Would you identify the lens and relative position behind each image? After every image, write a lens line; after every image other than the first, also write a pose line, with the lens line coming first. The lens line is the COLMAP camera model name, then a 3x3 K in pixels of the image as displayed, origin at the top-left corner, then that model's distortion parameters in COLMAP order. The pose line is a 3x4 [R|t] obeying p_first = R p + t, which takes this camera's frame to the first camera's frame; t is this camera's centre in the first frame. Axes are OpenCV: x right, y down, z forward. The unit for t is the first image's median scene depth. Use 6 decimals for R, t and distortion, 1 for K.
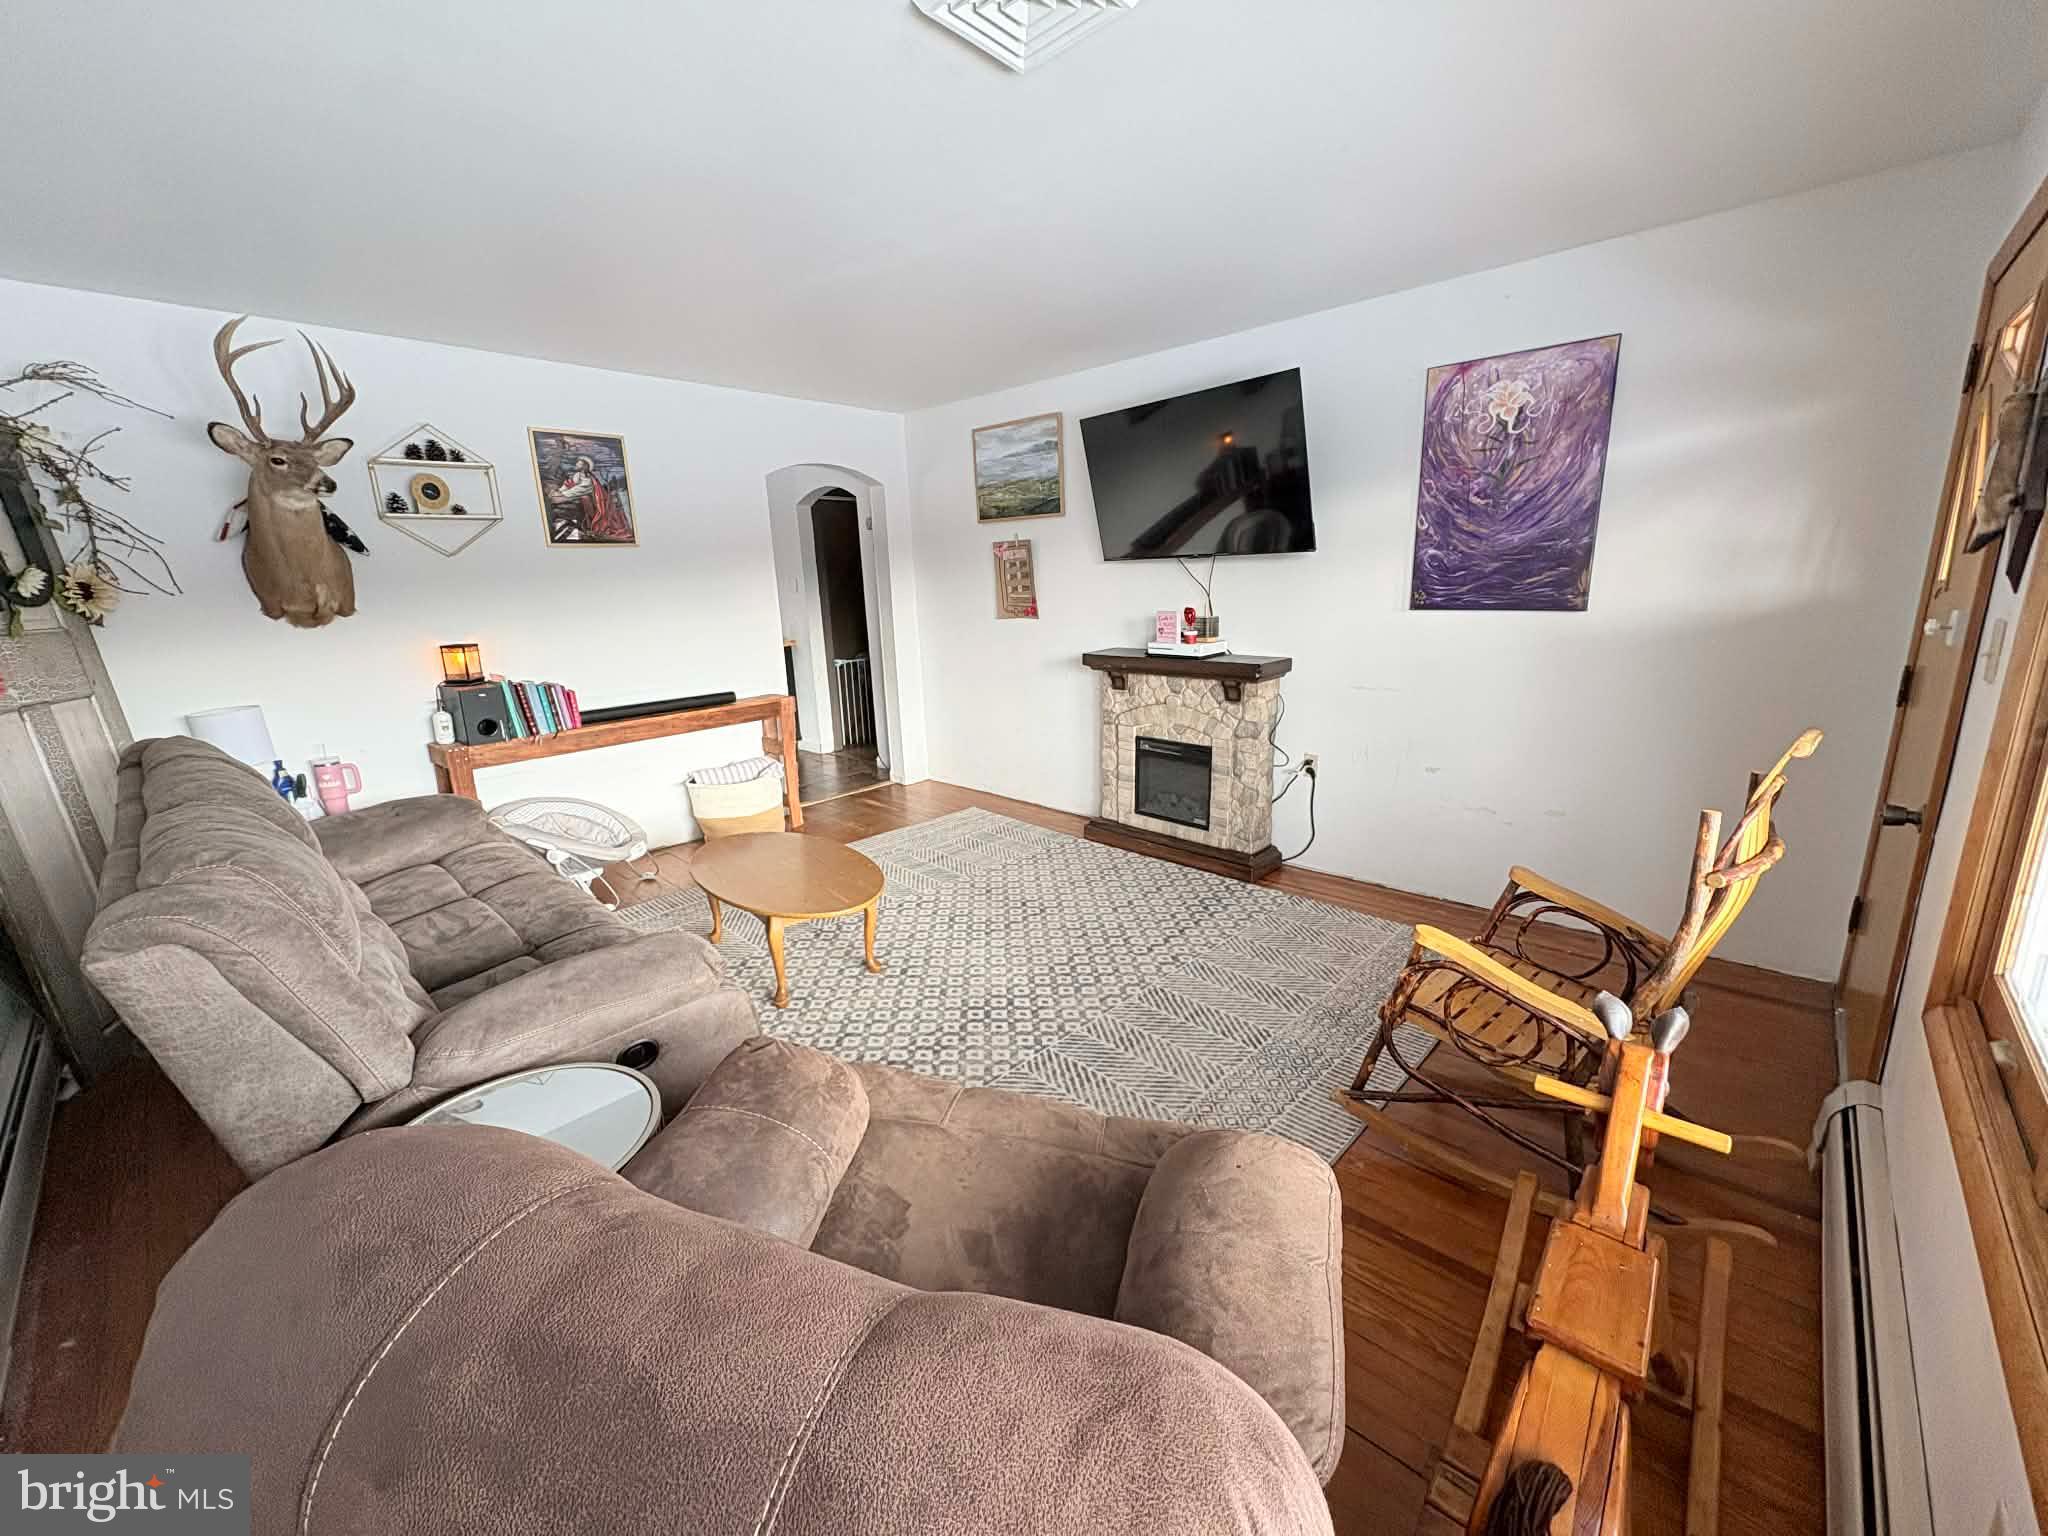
lens RADIAL K [[811.2, 0, 1021.6], [0, 811.2, 766.8], [0, 0, 1]] dist [0.001248, 0.000335]
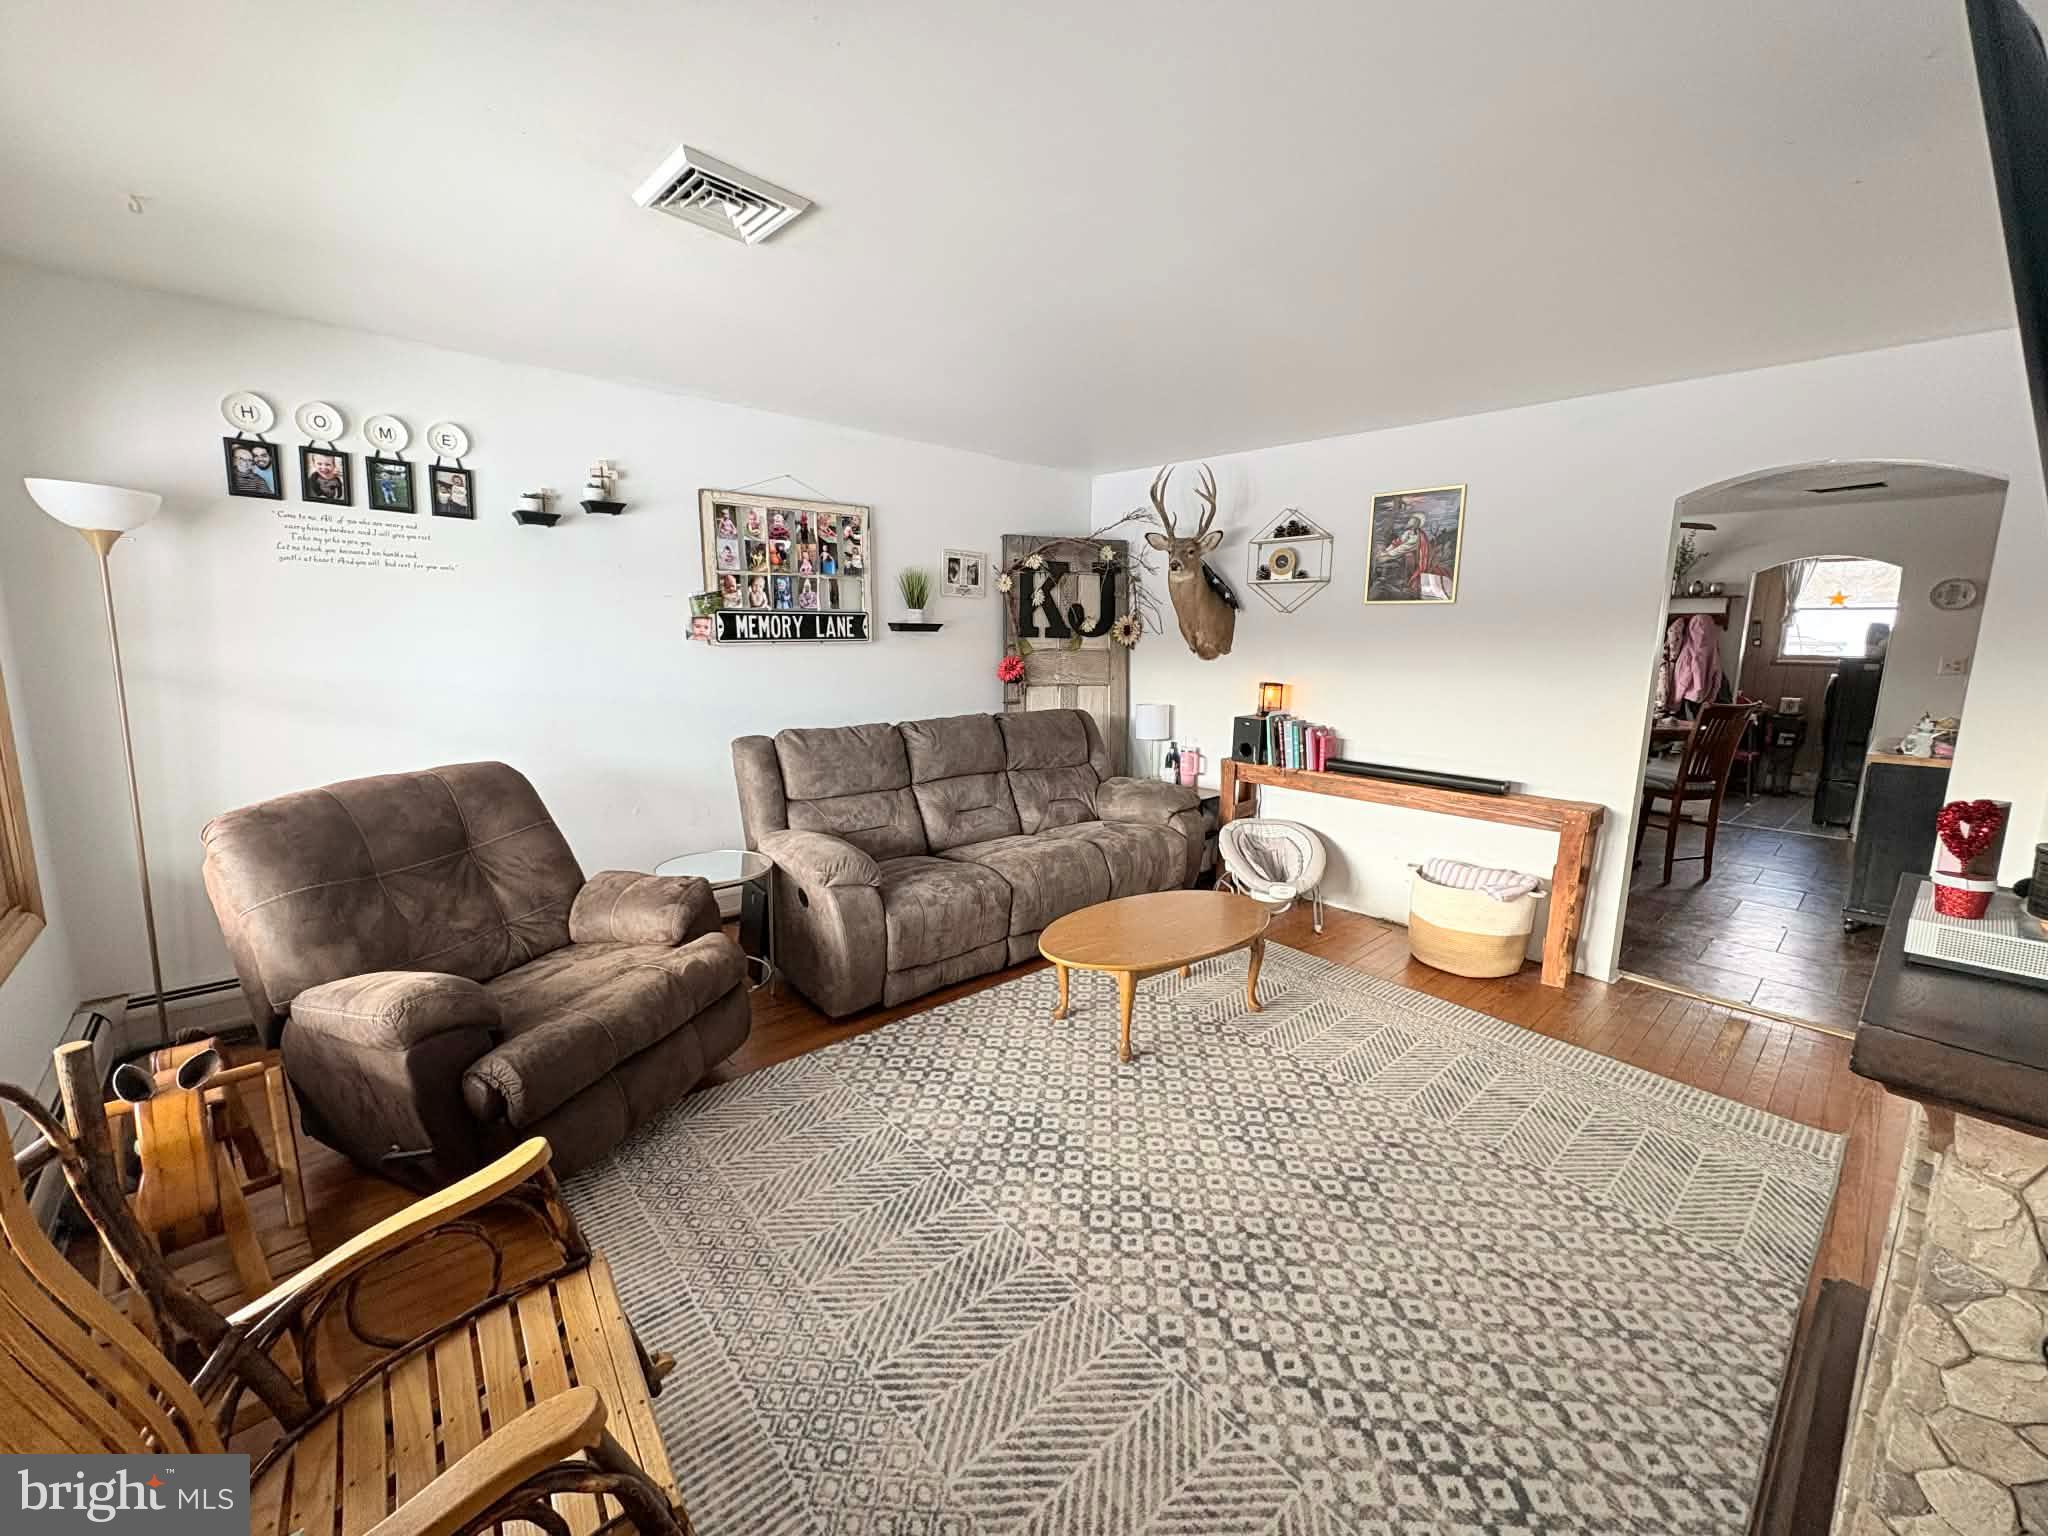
lens RADIAL K [[811.2, 0, 1019.3], [0, 811.2, 767.1], [0, 0, 1]] dist [0.001248, 0.000335]
pose [[-0.073340, 0.201022, -0.976837, 0.570662], [-0.245617, 0.945665, 0.213048, -0.199636], [0.966589, 0.255552, -0.019980, 0.691219]]
